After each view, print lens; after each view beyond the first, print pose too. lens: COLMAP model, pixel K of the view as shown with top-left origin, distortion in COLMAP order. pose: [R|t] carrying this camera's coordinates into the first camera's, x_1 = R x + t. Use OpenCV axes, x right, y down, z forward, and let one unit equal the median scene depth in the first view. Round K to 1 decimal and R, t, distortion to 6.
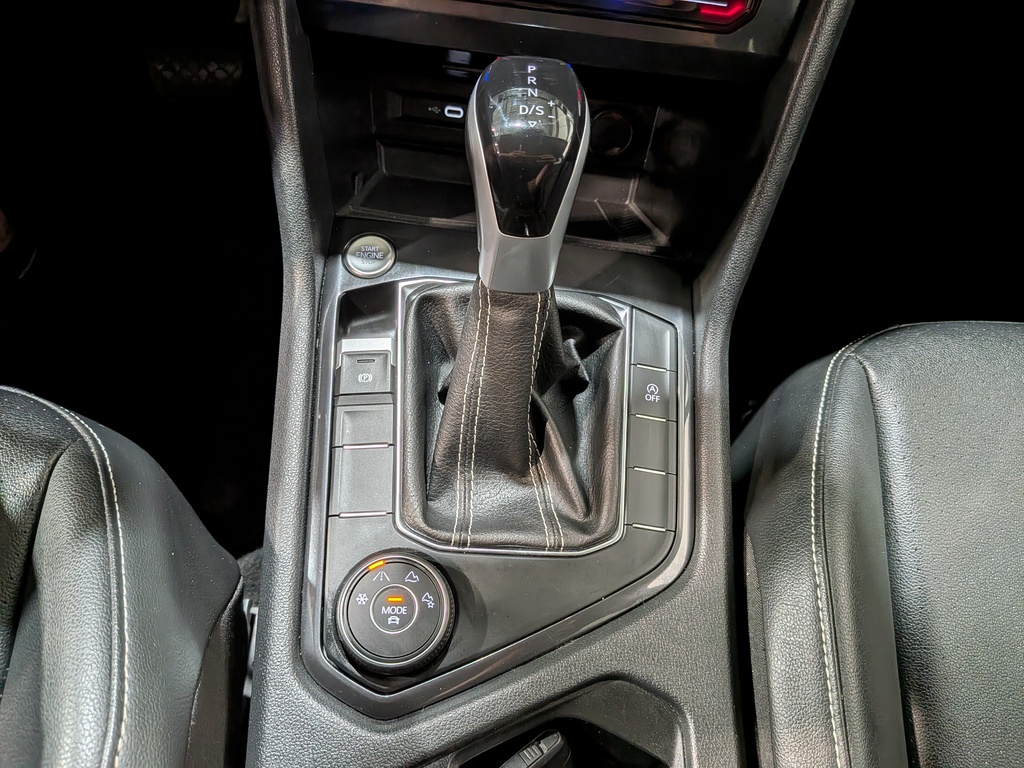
lens RADIAL K [[747.7, 0, 510.0], [0, 747.7, 389.9], [0, 0, 1]] dist [0.061381, -0.107748]
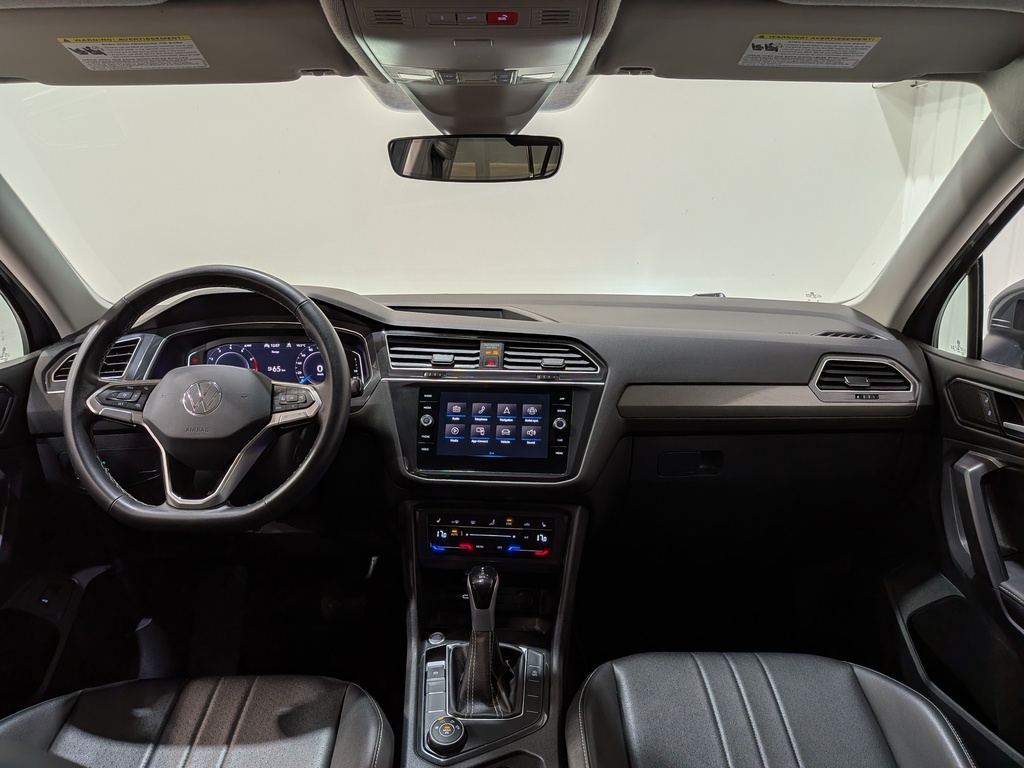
lens RADIAL K [[747.7, 0, 506.2], [0, 747.7, 391.9], [0, 0, 1]] dist [0.061381, -0.107748]
pose [[0.997048, -0.076490, -0.006686, 0.185561], [0.053185, 0.750812, -0.658371, 1.104789], [0.055379, 0.656072, 0.752664, -1.917305]]
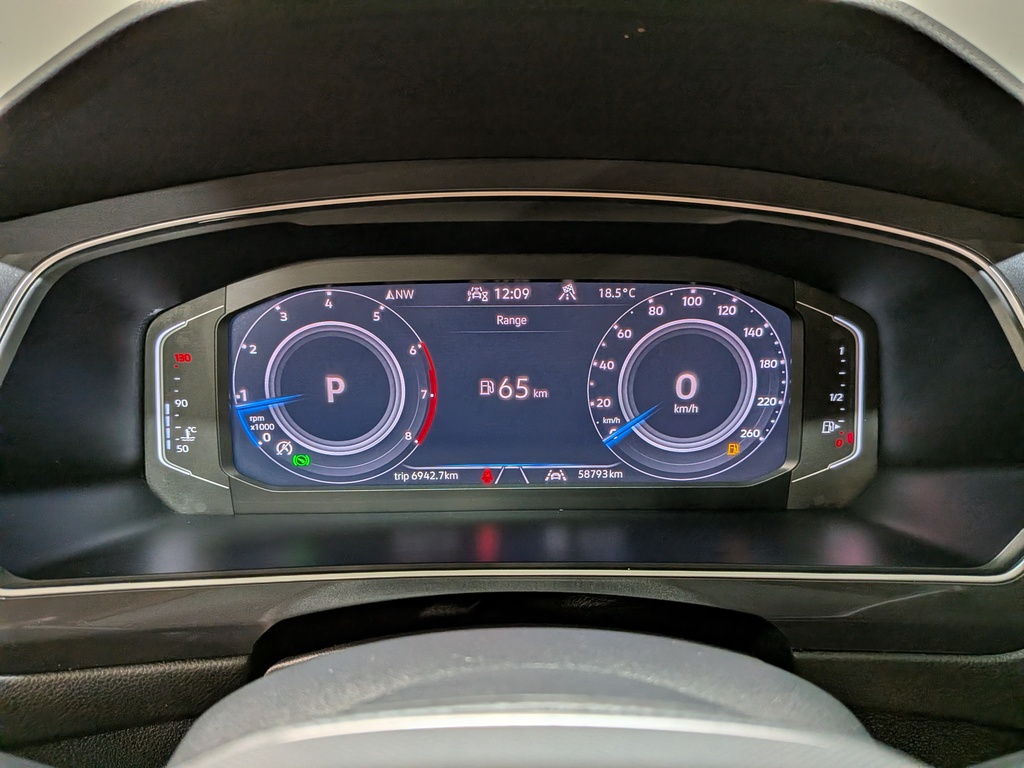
lens RADIAL K [[747.7, 0, 512.1], [0, 747.7, 387.0], [0, 0, 1]] dist [0.061381, -0.107748]
pose [[0.997179, -0.073093, -0.017057, -0.898277], [0.052254, 0.839201, -0.541306, -0.902036], [0.053879, 0.538888, 0.840653, -0.109519]]
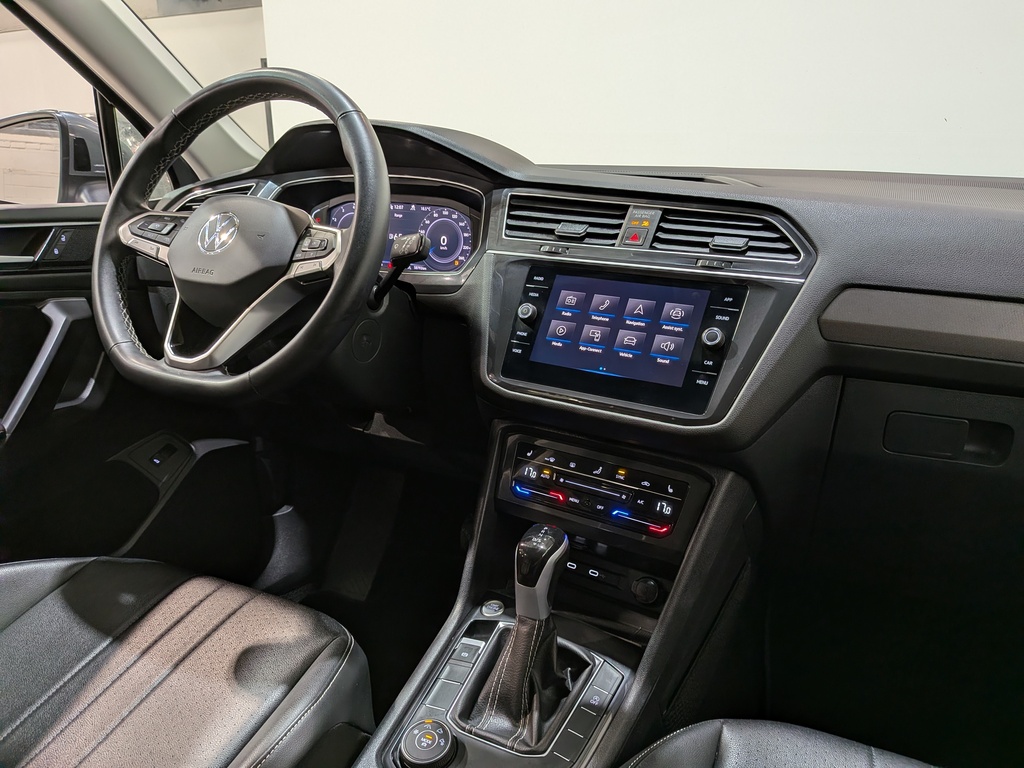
lens RADIAL K [[747.7, 0, 510.4], [0, 747.7, 400.2], [0, 0, 1]] dist [0.061381, -0.107748]
pose [[0.898324, 0.080443, -0.431907, 0.769607], [-0.330797, 0.770802, -0.544461, 0.534502], [0.289117, 0.631976, 0.719040, -0.926516]]
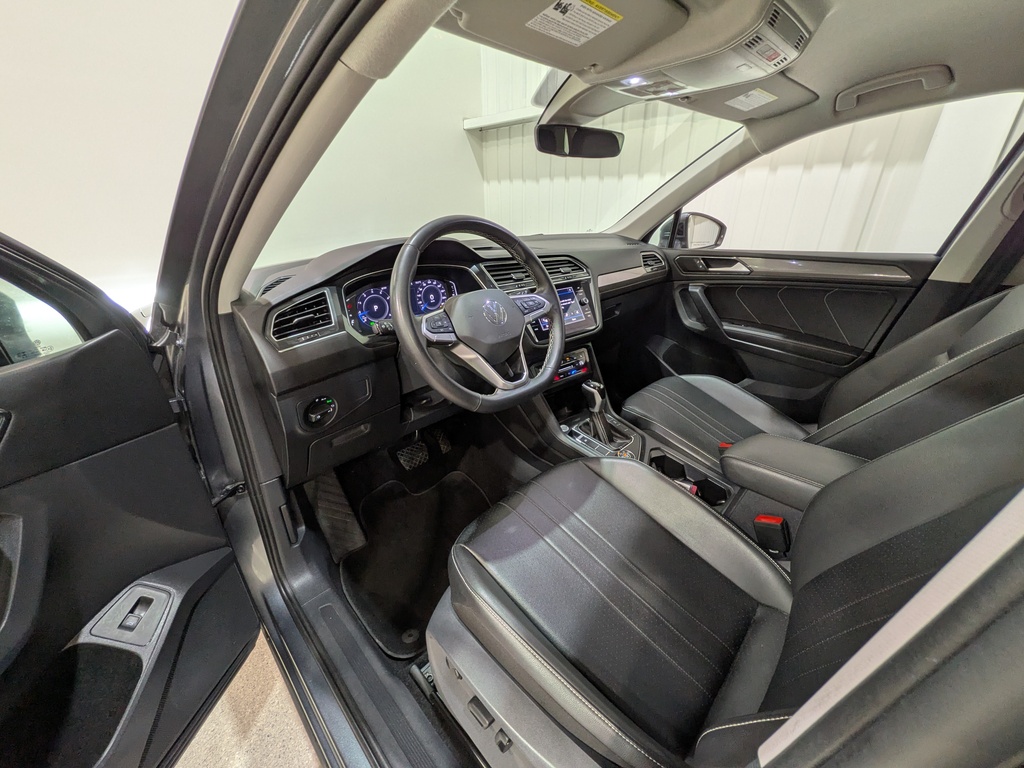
lens RADIAL K [[405.5, 0, 519.0], [0, 405.5, 384.3], [0, 0, 1]] dist [0.000976, 0.000062]
pose [[0.700352, -0.367463, 0.611946, -2.198244], [0.620977, 0.736413, -0.268483, 0.175940], [-0.351988, 0.568037, 0.743934, -1.283591]]
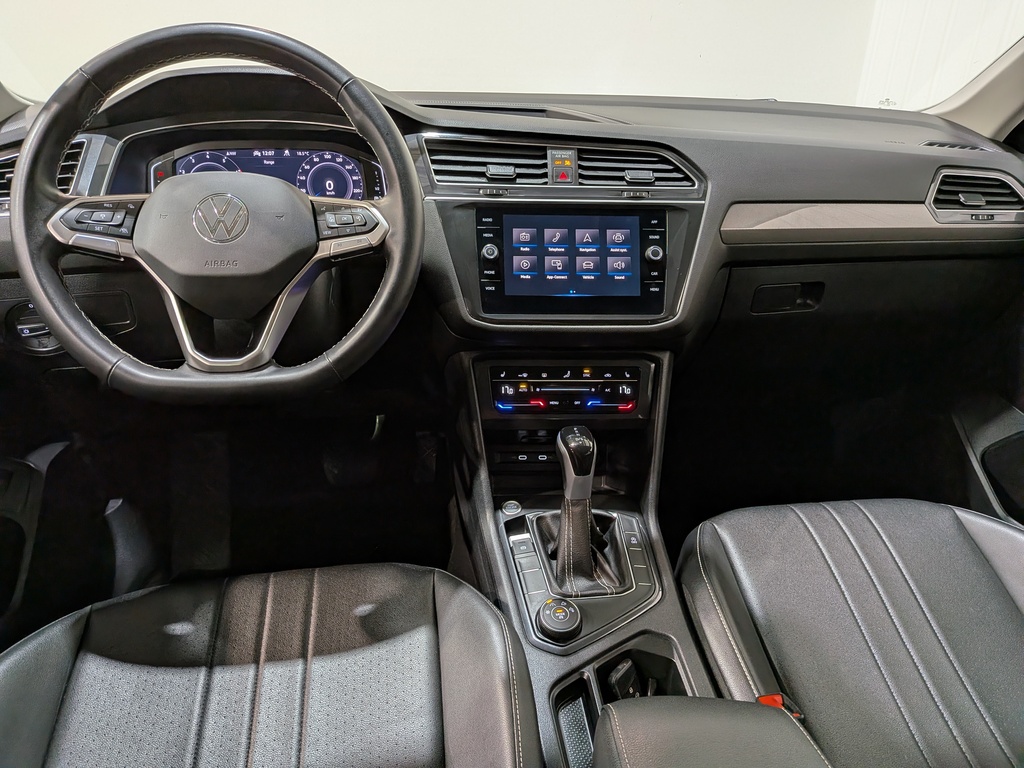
lens RADIAL K [[747.7, 0, 524.5], [0, 747.7, 400.1], [0, 0, 1]] dist [0.061381, -0.107748]
pose [[0.984938, -0.115592, 0.128593, -0.452720], [0.162558, 0.872480, -0.460819, 0.708946], [-0.058928, 0.474781, 0.878129, -1.455051]]
